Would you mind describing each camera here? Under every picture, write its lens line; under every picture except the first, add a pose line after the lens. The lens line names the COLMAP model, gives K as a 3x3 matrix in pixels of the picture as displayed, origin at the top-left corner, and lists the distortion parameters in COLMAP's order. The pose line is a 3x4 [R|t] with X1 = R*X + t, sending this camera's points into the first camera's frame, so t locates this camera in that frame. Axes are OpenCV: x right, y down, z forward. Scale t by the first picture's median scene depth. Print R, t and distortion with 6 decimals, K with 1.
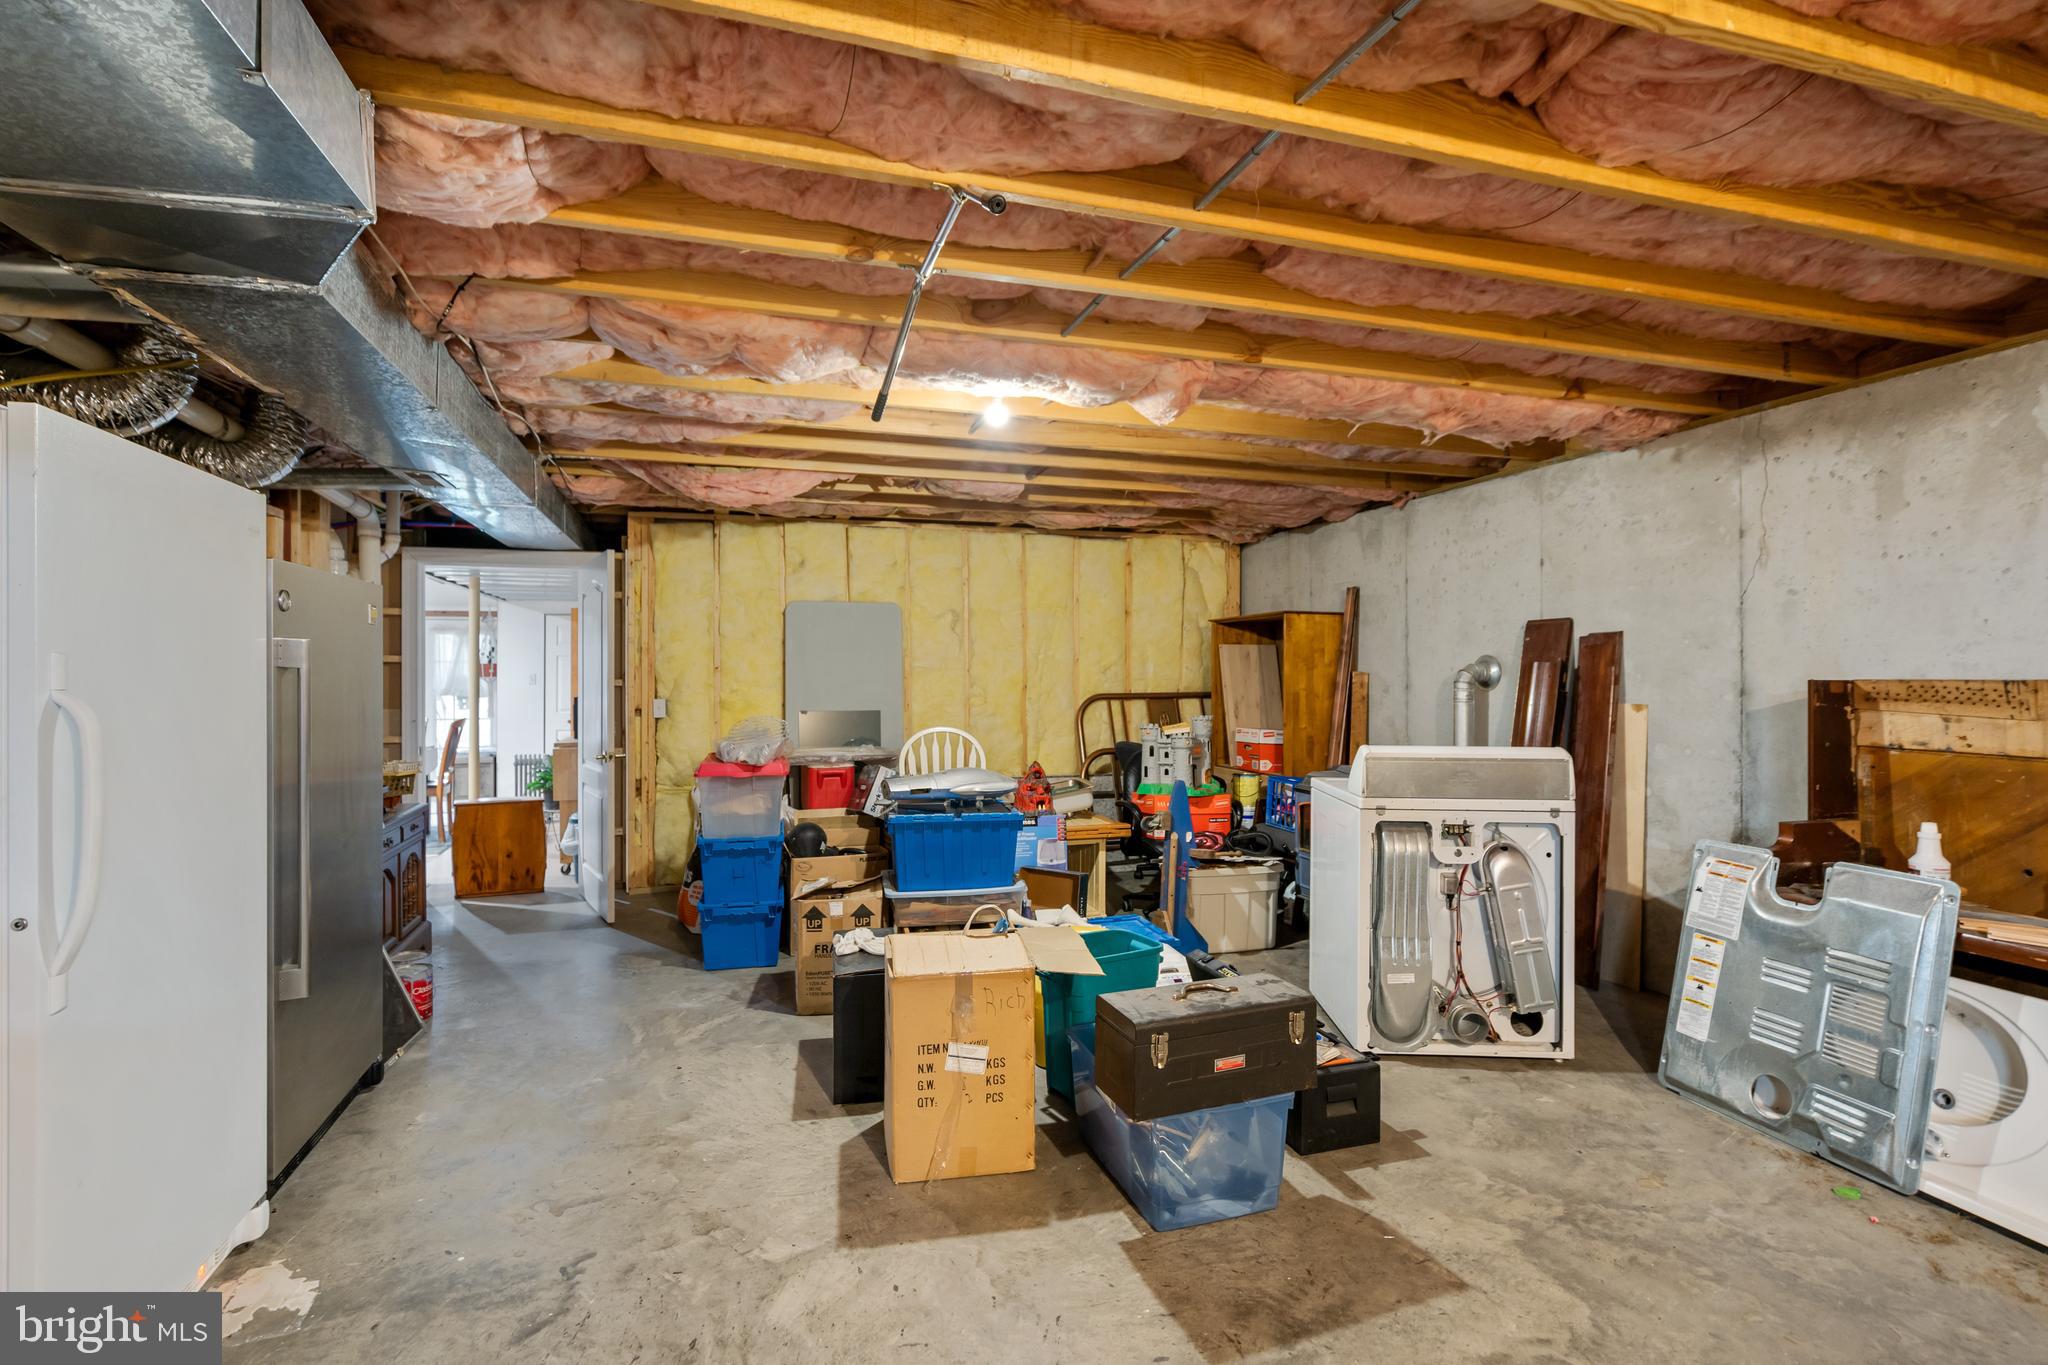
lens RADIAL K [[942.8, 0, 1015.3], [0, 942.8, 676.6], [0, 0, 1]] dist [-0.005068, 0.004031]
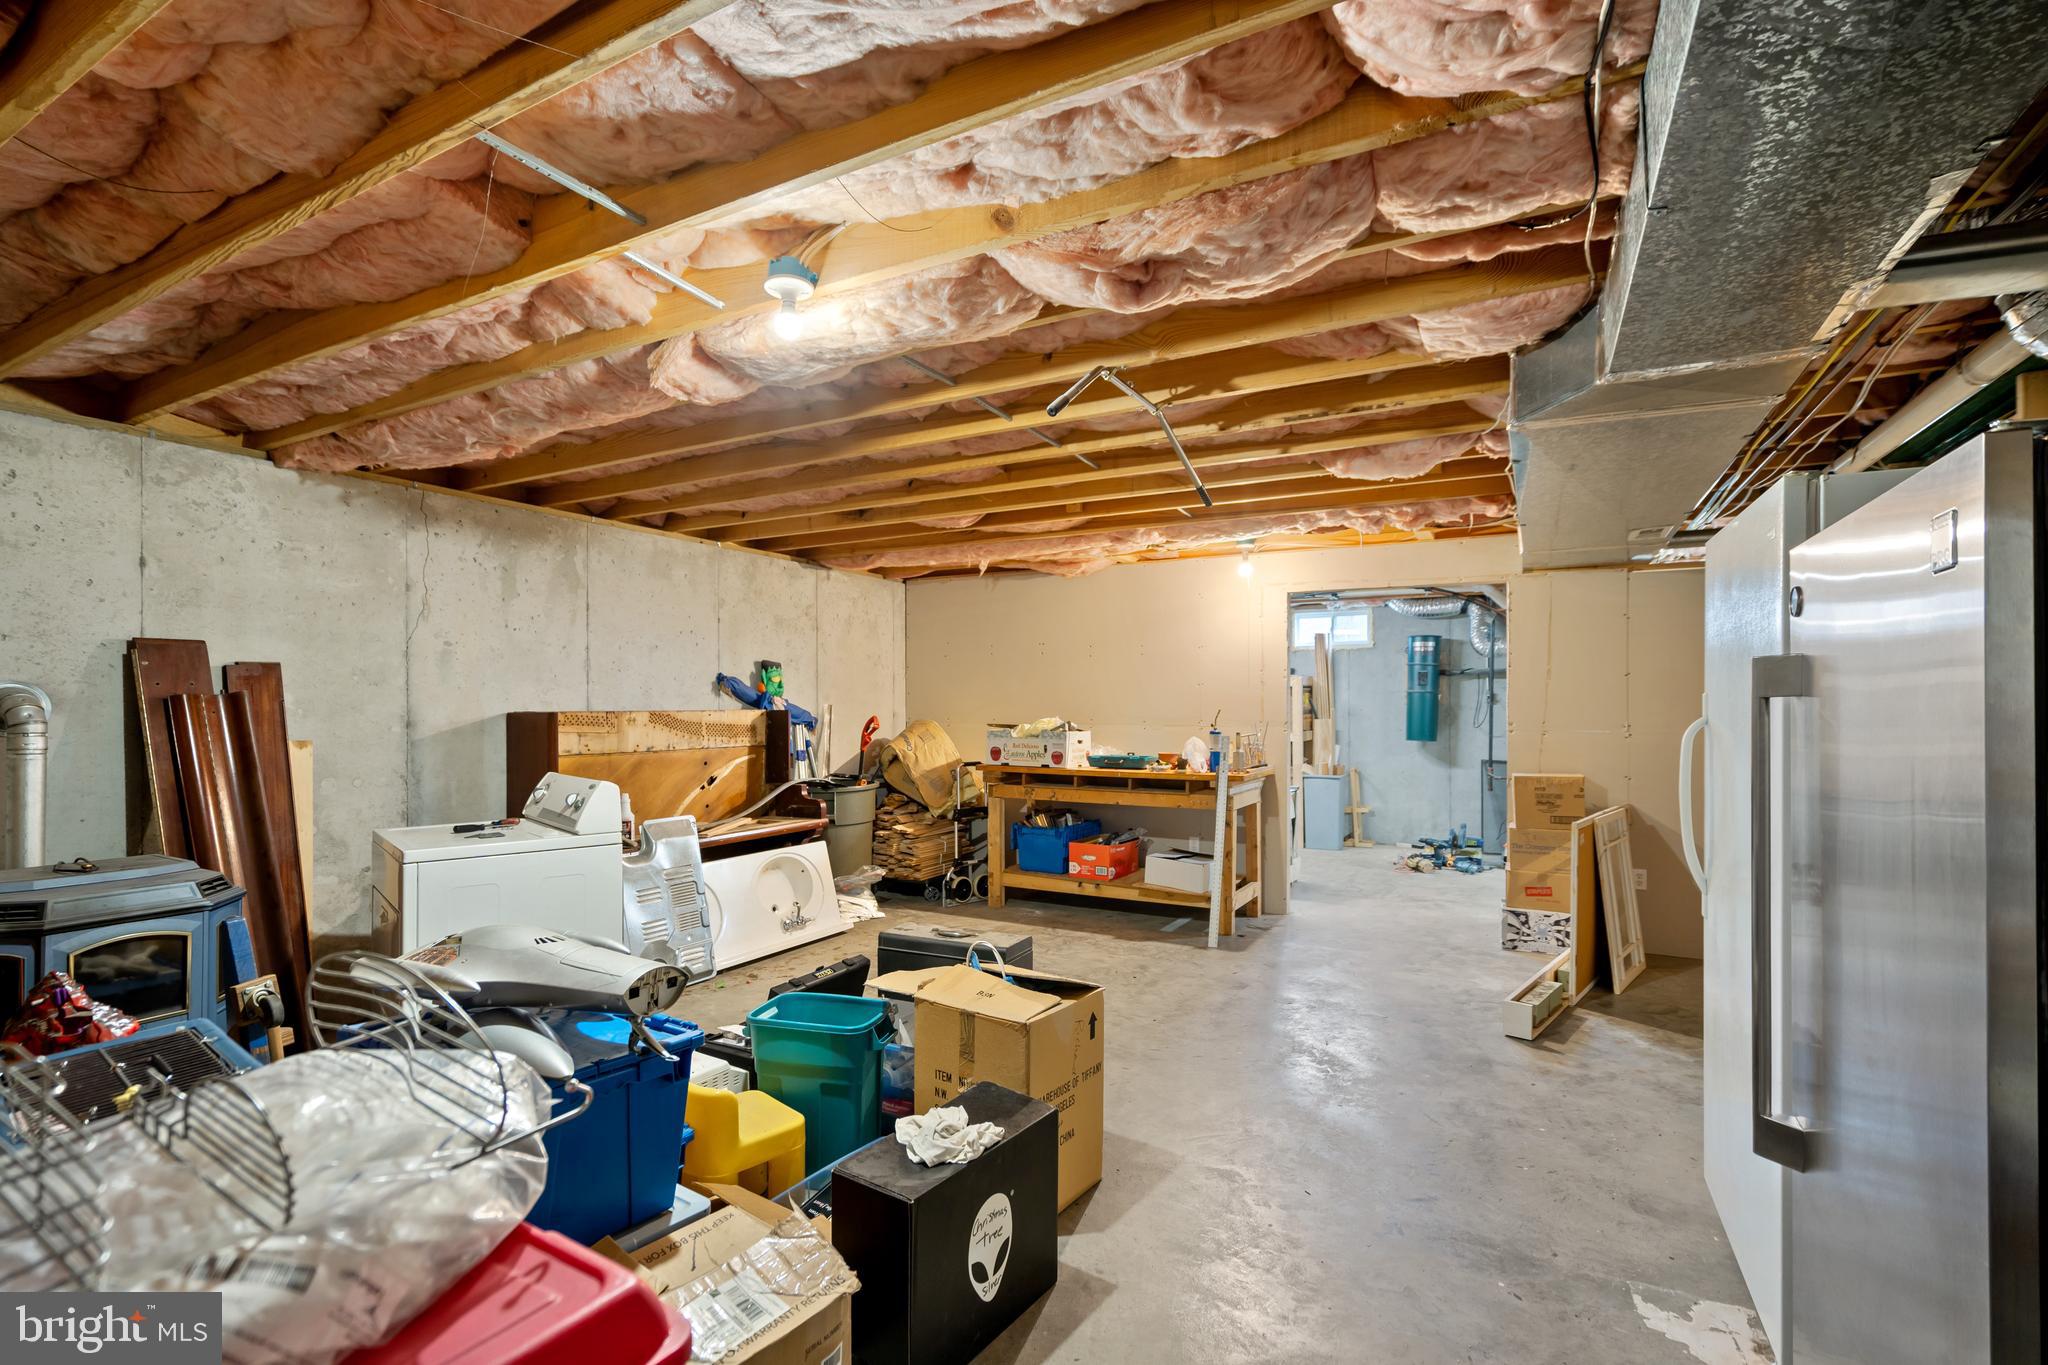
lens RADIAL K [[942.8, 0, 1015.6], [0, 942.8, 699.4], [0, 0, 1]] dist [-0.005068, 0.004031]
pose [[-0.694793, 0.007884, 0.719166, -0.596281], [0.006050, 0.999969, -0.005117, -0.003700], [-0.719184, 0.000795, -0.694819, 1.292908]]
